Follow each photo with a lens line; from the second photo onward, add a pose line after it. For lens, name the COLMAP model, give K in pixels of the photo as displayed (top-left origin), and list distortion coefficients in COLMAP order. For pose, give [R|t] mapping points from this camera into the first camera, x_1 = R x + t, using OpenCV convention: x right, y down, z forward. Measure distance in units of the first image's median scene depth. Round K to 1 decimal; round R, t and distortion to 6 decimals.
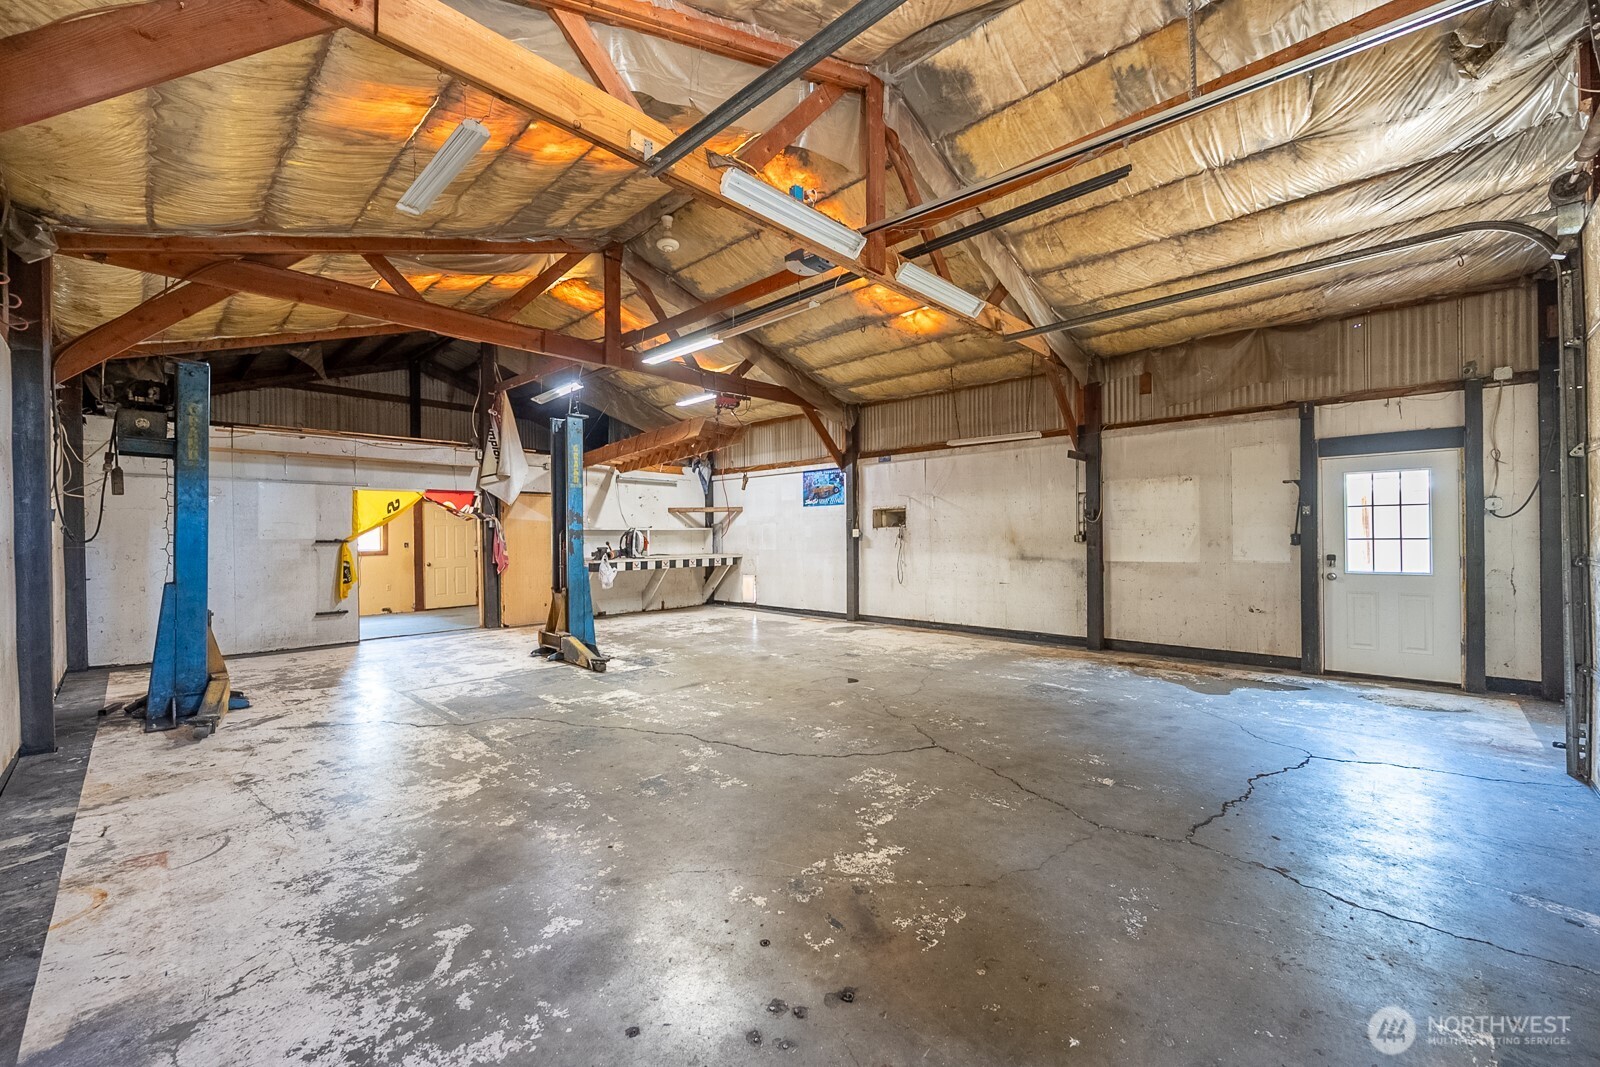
lens RADIAL K [[634.5, 0, 805.1], [0, 634.5, 532.5], [0, 0, 1]] dist [-0.000513, 0.000741]
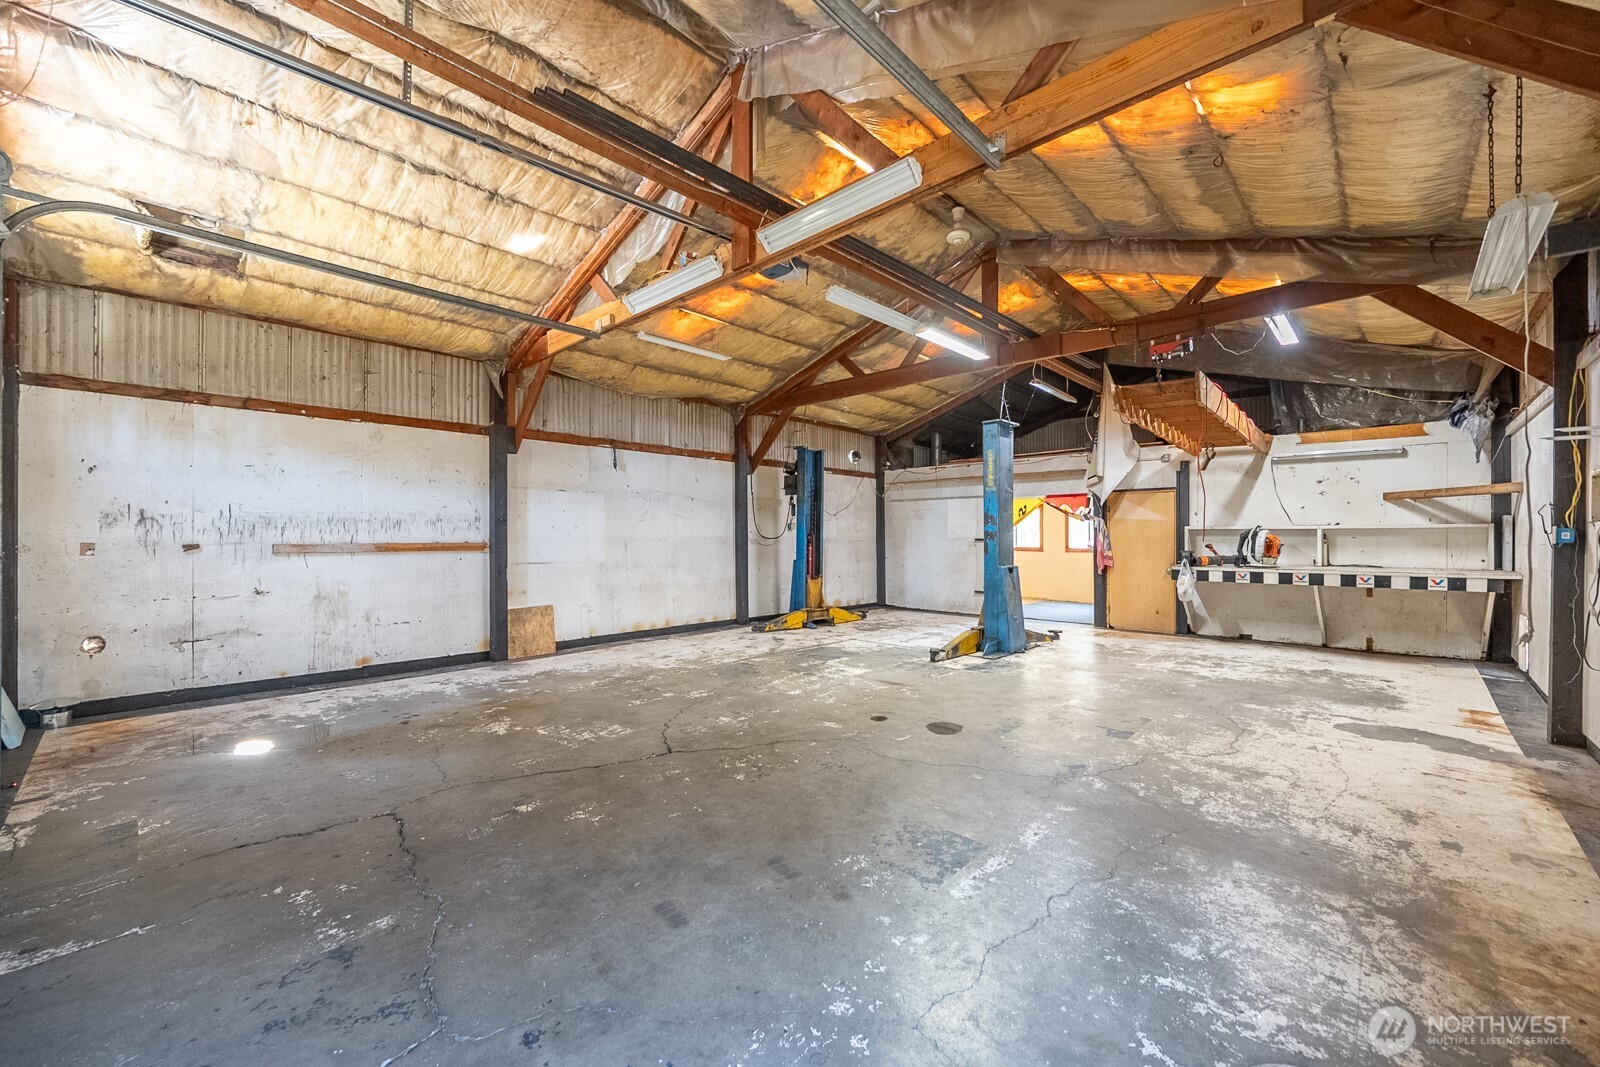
lens RADIAL K [[634.5, 0, 804.9], [0, 634.5, 537.1], [0, 0, 1]] dist [-0.000513, 0.000741]
pose [[-0.001145, 0.009192, -0.999957, 0.811135], [0.005343, 0.999944, 0.009186, -0.007244], [0.999985, -0.005332, -0.001194, 0.817246]]
